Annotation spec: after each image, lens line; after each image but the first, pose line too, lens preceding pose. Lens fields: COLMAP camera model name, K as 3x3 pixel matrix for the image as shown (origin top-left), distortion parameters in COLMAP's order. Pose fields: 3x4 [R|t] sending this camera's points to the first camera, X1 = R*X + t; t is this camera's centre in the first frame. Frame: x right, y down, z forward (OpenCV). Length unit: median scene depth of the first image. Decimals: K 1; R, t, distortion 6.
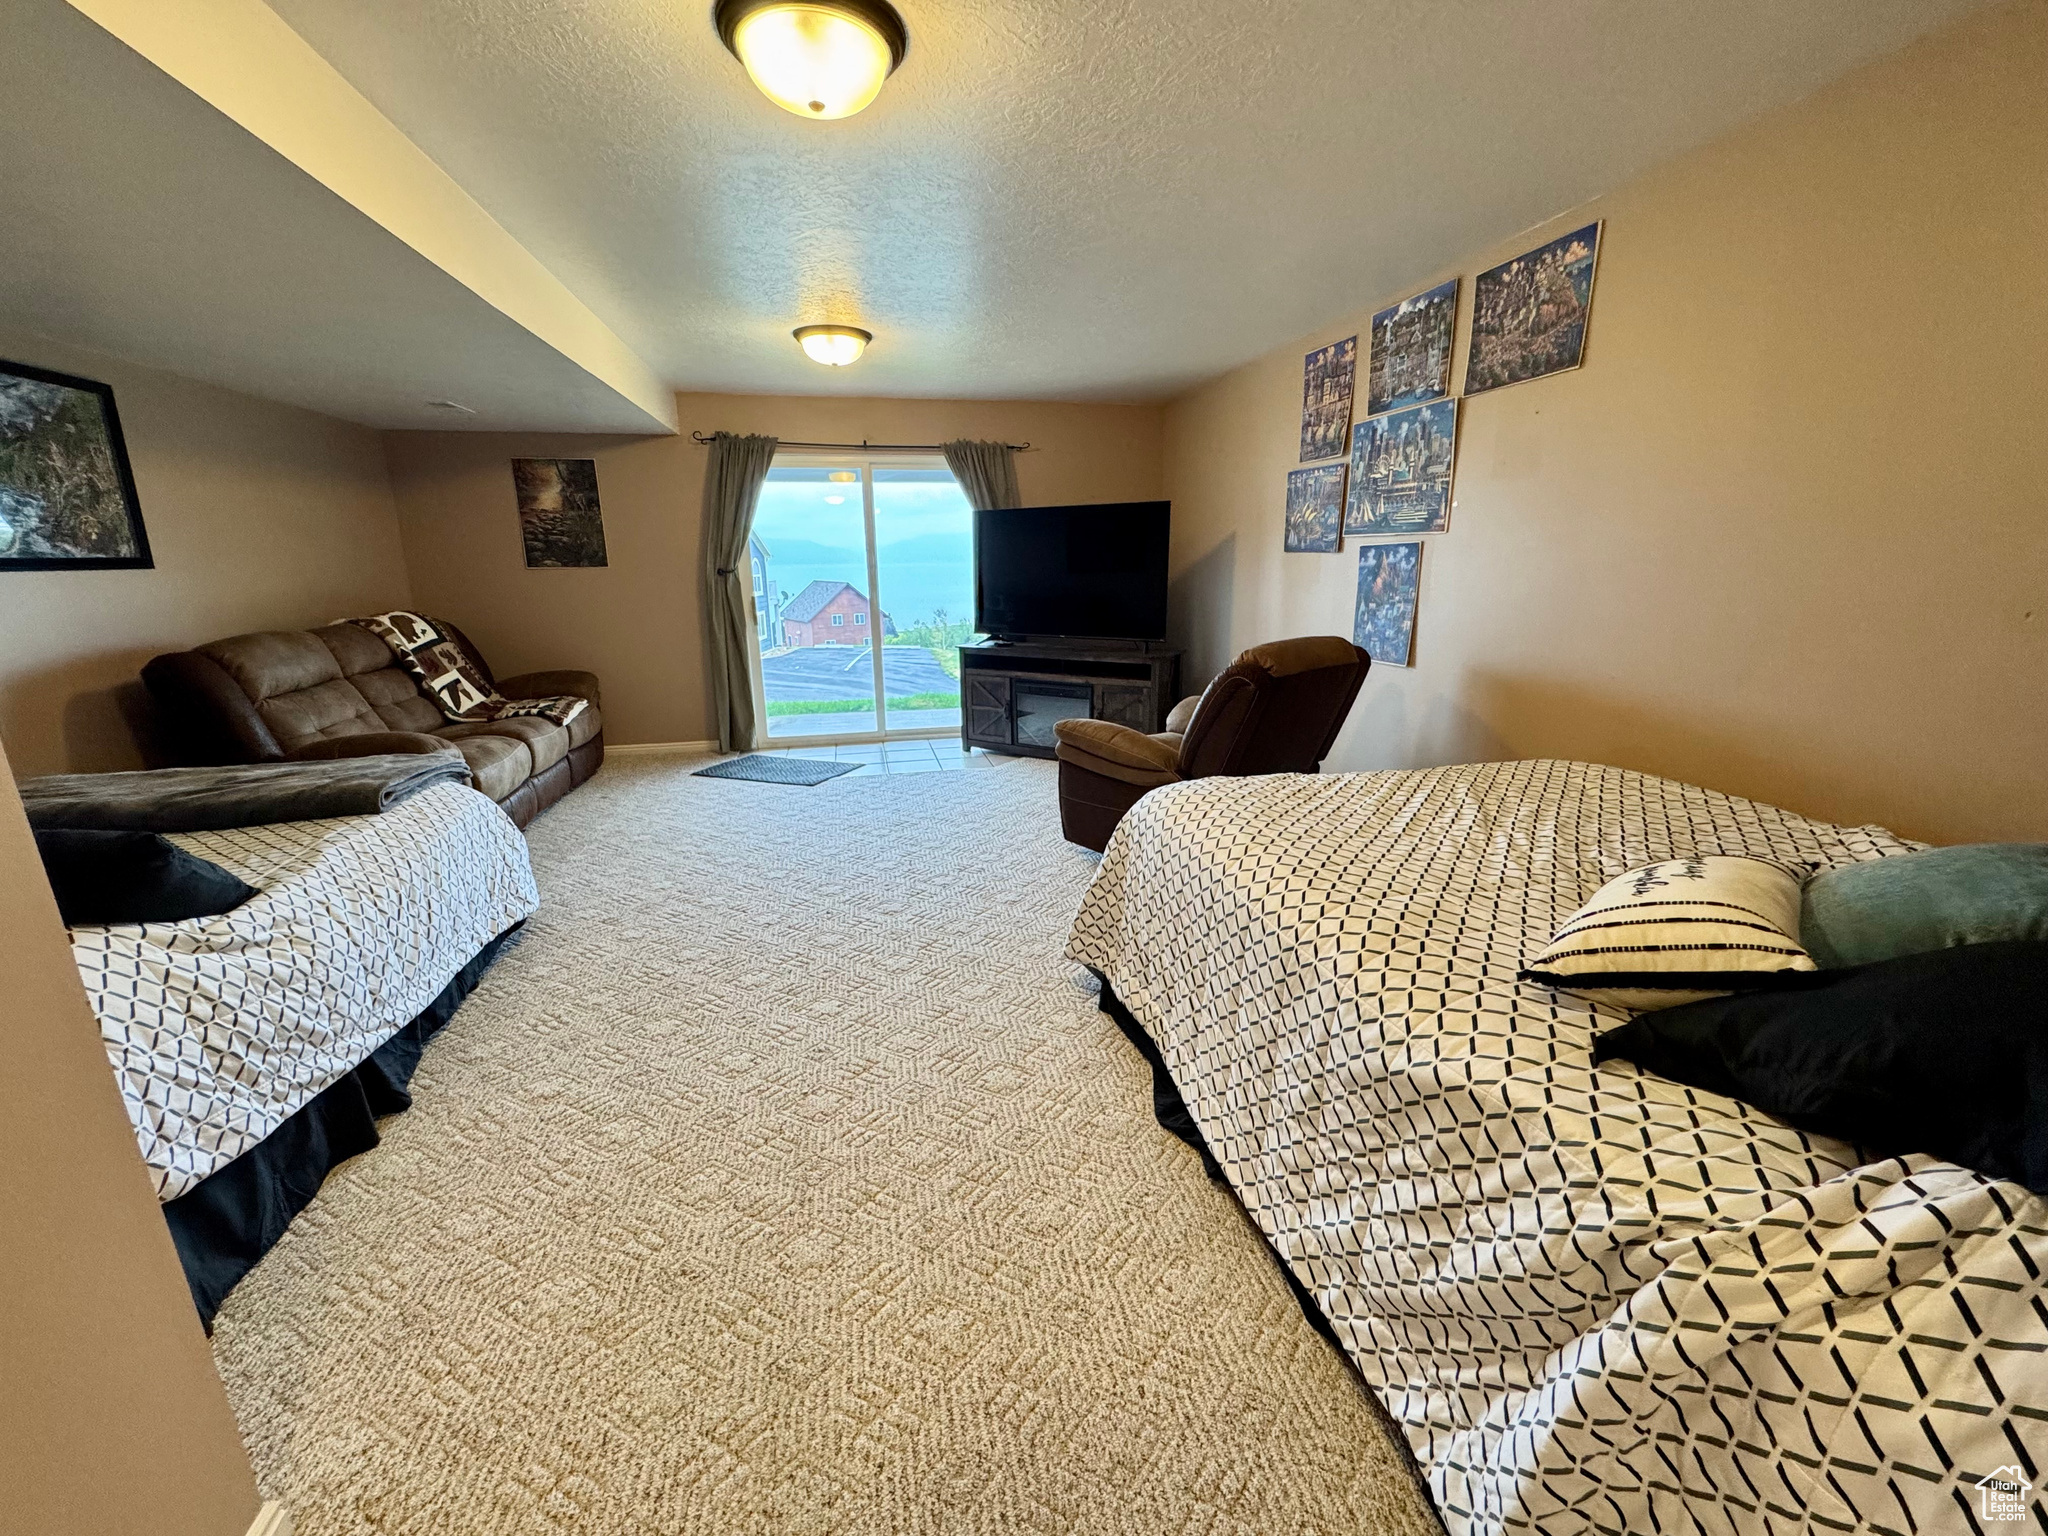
lens RADIAL K [[816.5, 0, 1020.2], [0, 816.5, 768.4], [0, 0, 1]] dist [-0.001855, 0.000319]
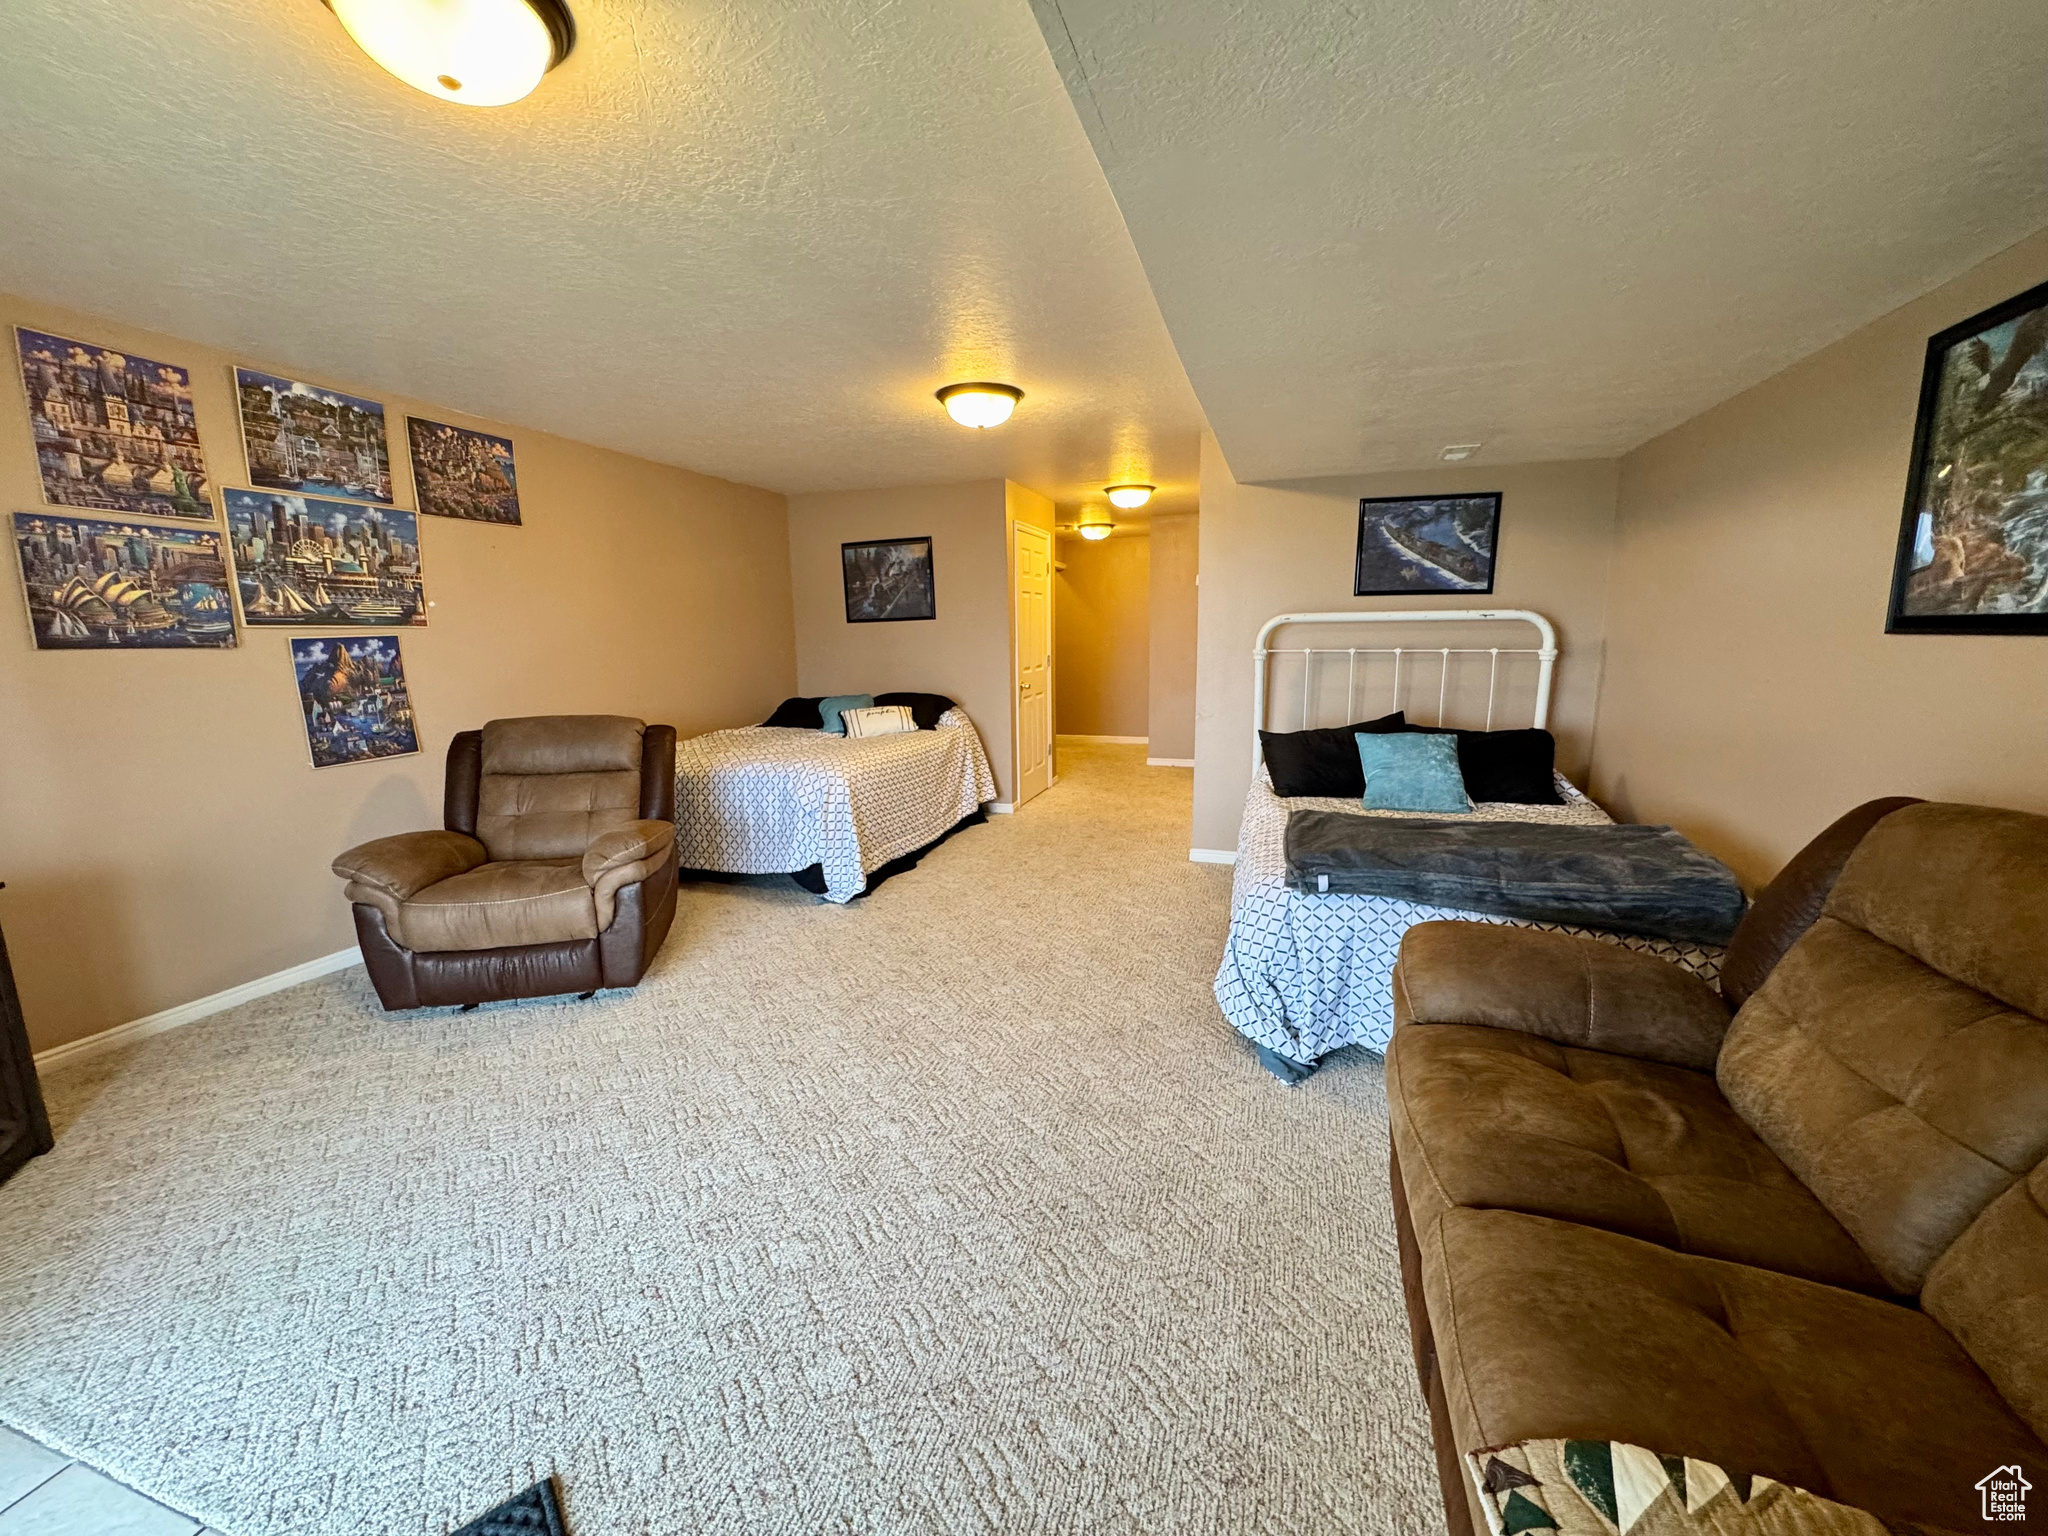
lens RADIAL K [[816.5, 0, 1027.0], [0, 816.5, 770.6], [0, 0, 1]] dist [-0.001855, 0.000319]
pose [[-0.868922, -0.059760, 0.491328, -0.740457], [0.147653, 0.916185, 0.372564, -0.391792], [-0.472411, 0.396275, -0.787270, 1.522190]]
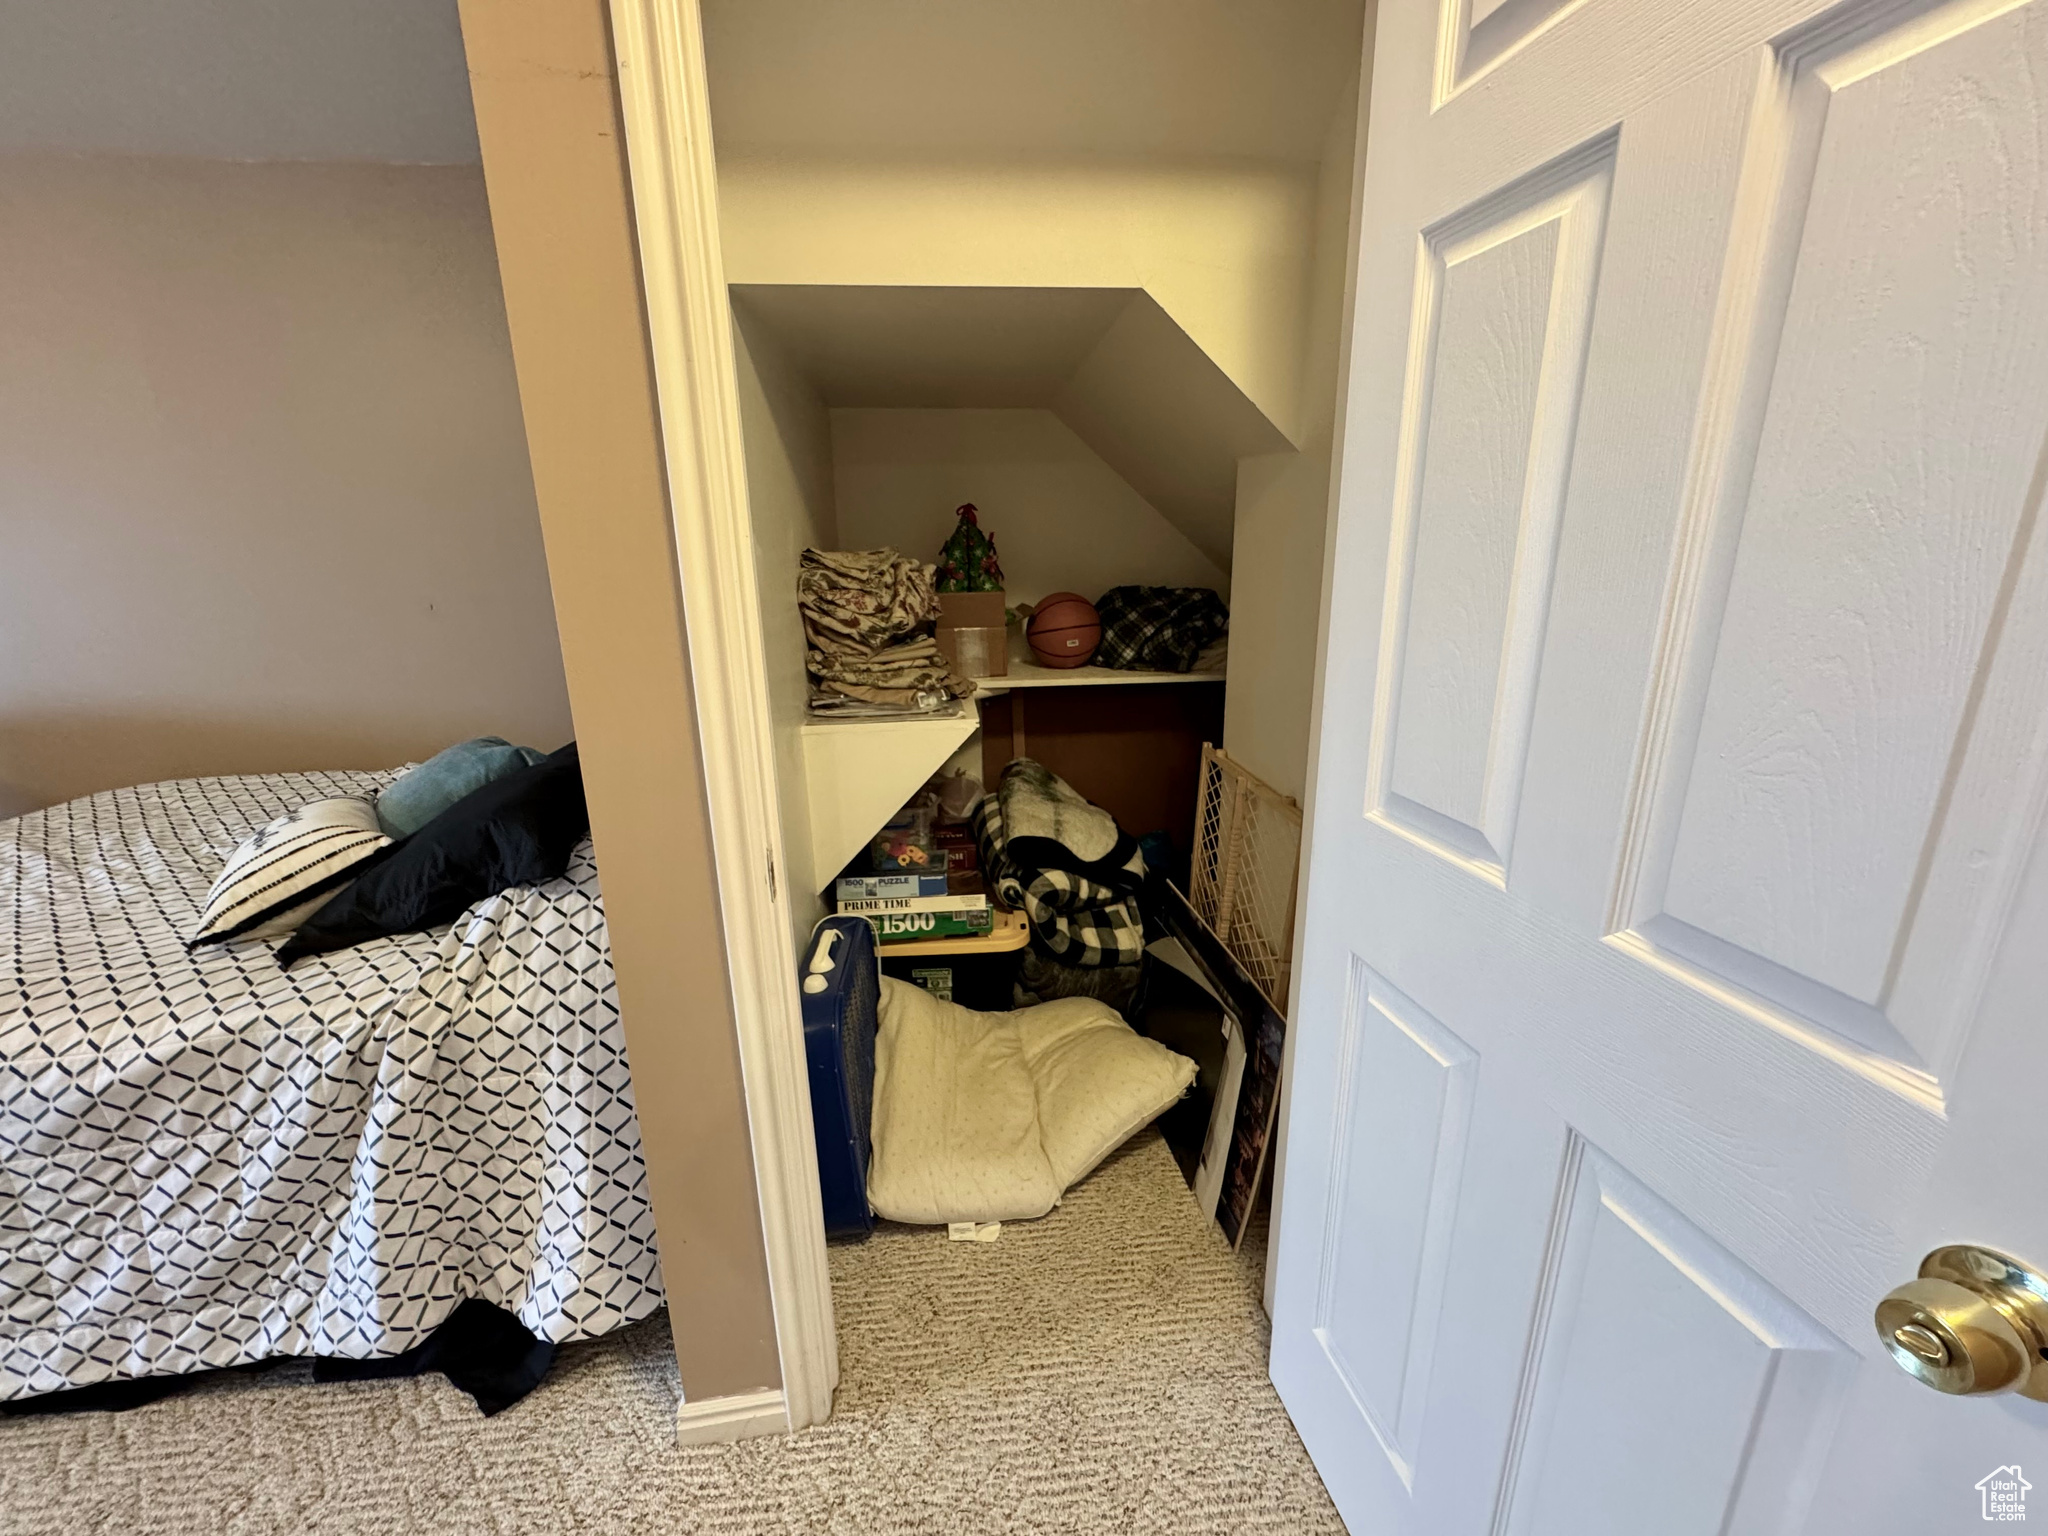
lens RADIAL K [[816.5, 0, 1022.1], [0, 816.5, 773.0], [0, 0, 1]] dist [-0.001855, 0.000319]
pose [[0.100456, -0.258417, 0.960796, -0.335259], [0.260286, 0.938876, 0.225307, 0.078793], [-0.960292, 0.227449, 0.161578, -0.397100]]
